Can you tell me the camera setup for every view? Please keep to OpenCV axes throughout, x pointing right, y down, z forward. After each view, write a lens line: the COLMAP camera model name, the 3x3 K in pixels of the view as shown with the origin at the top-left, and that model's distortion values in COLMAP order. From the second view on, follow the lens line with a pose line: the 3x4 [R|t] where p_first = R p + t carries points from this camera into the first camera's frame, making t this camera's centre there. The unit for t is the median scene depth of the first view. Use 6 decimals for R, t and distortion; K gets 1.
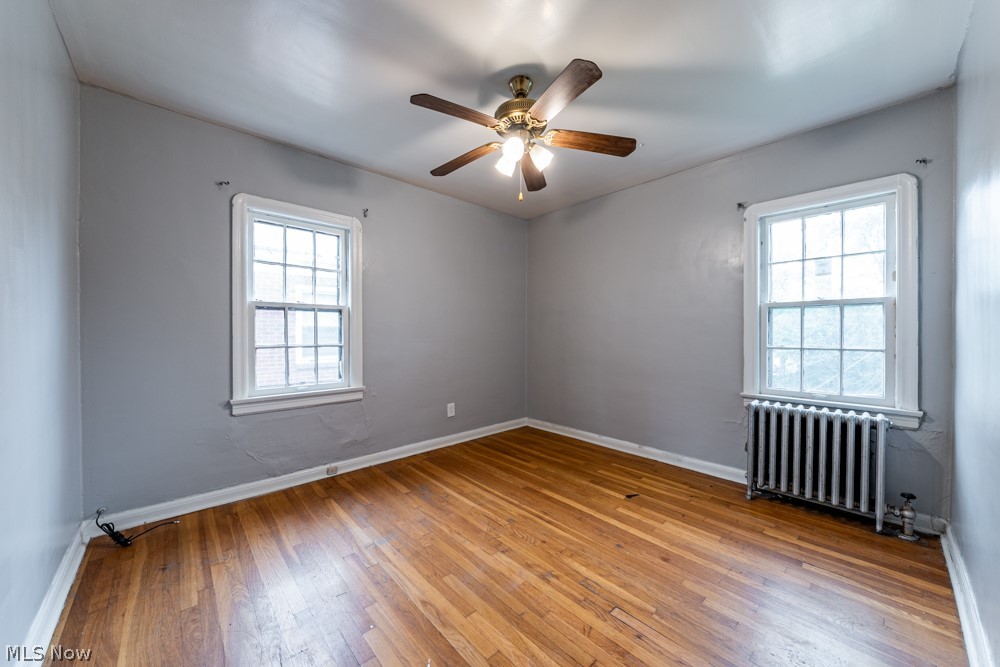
lens RADIAL K [[359.4, 0, 500.7], [0, 359.4, 337.6], [0, 0, 1]] dist [0.020533, -0.010189]
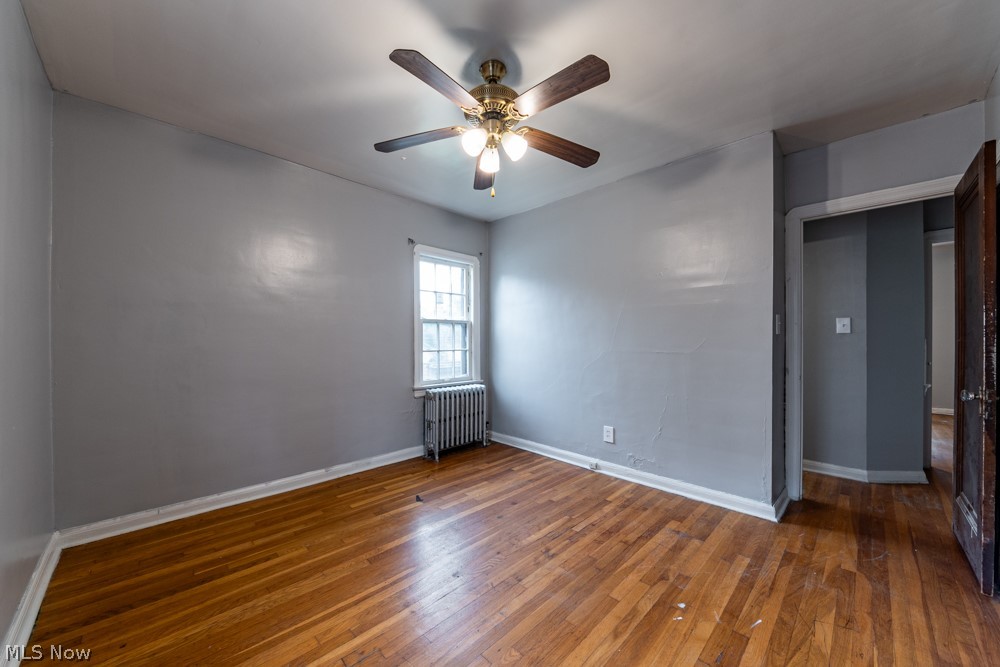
lens RADIAL K [[361.5, 0, 499.9], [0, 361.5, 339.7], [0, 0, 1]] dist [0.014611, -0.010340]
pose [[-0.035377, -0.002405, 0.999371, -0.702539], [0.017944, 0.999834, 0.003041, -0.015258], [-0.999213, 0.018041, -0.035328, 0.826812]]
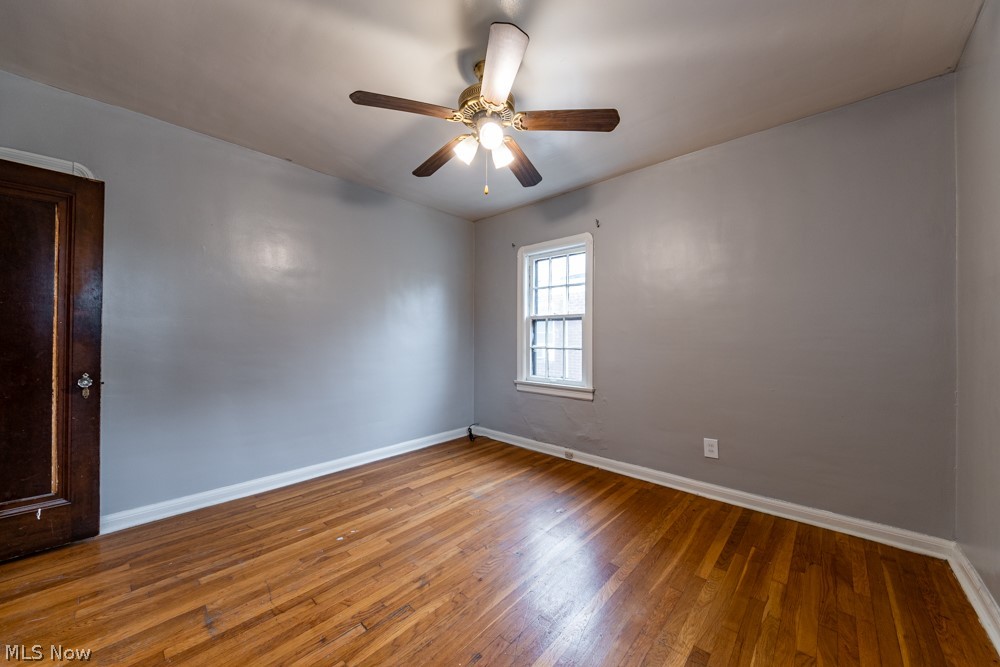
lens RADIAL K [[361.5, 0, 499.9], [0, 361.5, 339.7], [0, 0, 1]] dist [0.014611, -0.010340]
pose [[0.080142, 0.006390, -0.996763, 0.794744], [-0.020832, 0.999772, 0.004734, -0.008881], [0.996566, 0.020385, 0.080257, 0.782230]]
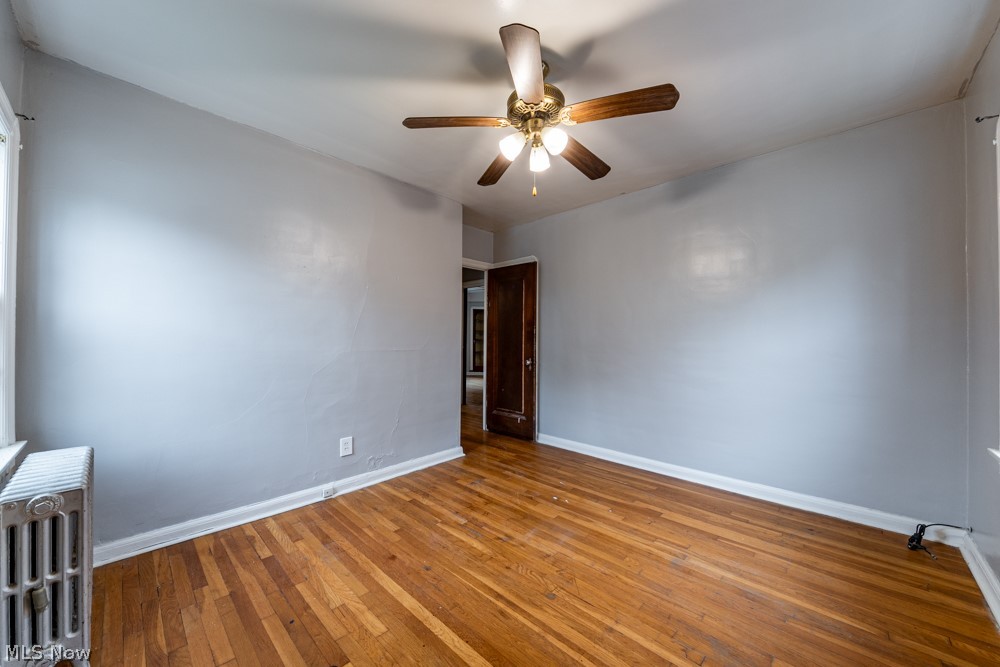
lens RADIAL K [[363.4, 0, 494.2], [0, 363.4, 330.6], [0, 0, 1]] dist [0.036579, -0.019486]
pose [[-0.998893, -0.005346, -0.046741, 0.162908], [-0.005270, 0.999985, -0.001745, -0.030670], [0.046749, -0.001497, -0.998906, 1.568918]]
